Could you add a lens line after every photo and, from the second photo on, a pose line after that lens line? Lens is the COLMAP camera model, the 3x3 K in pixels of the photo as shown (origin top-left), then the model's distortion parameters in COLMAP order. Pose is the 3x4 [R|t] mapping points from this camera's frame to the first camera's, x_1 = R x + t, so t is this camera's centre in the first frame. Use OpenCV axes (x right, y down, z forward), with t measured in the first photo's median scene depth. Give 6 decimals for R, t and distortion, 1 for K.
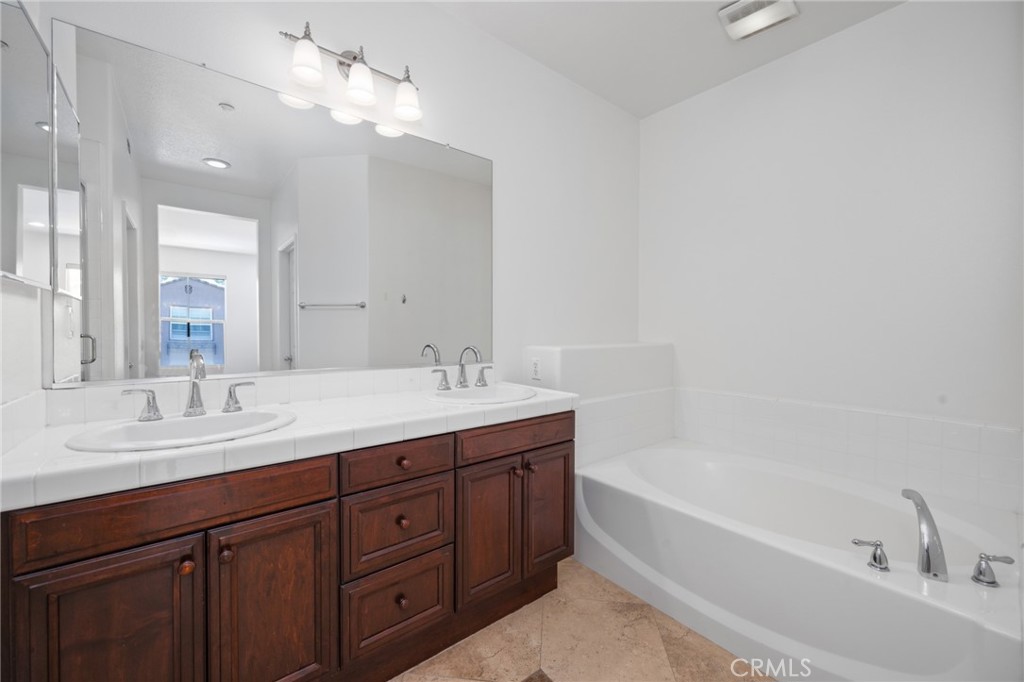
lens RADIAL K [[411.7, 0, 512.6], [0, 411.7, 325.0], [0, 0, 1]] dist [-0.001294, -0.000201]
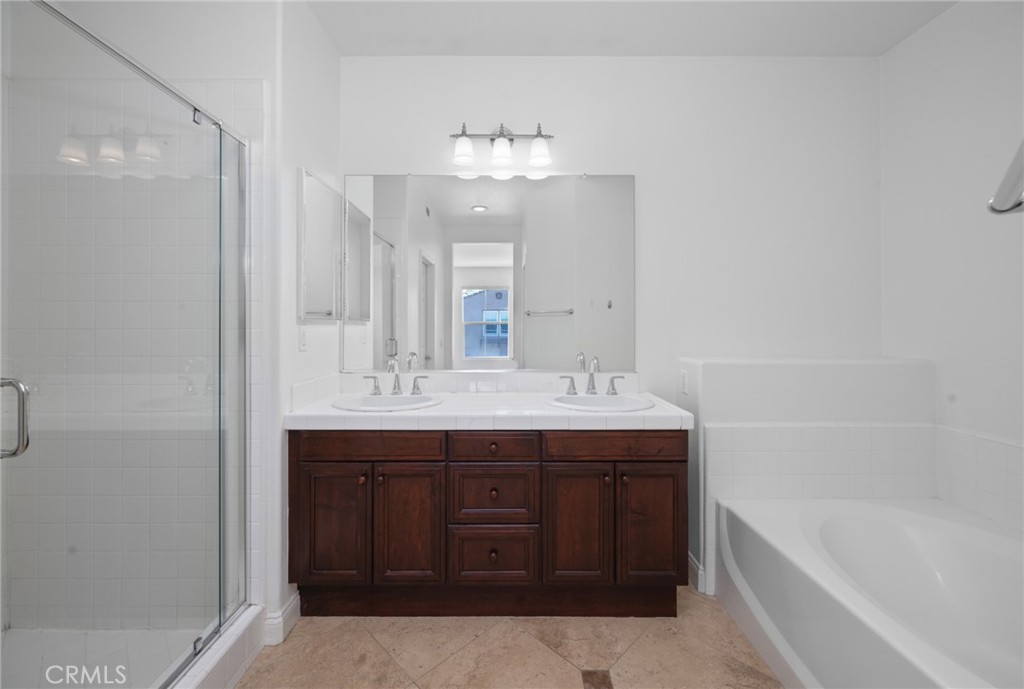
lens RADIAL K [[424.9, 0, 509.0], [0, 424.9, 304.1], [0, 0, 1]] dist [-0.000381, -0.000087]
pose [[0.773177, -0.033112, -0.633325, 0.521027], [0.010838, 0.999180, -0.039008, -0.054245], [0.634098, 0.023296, 0.772902, -0.020735]]
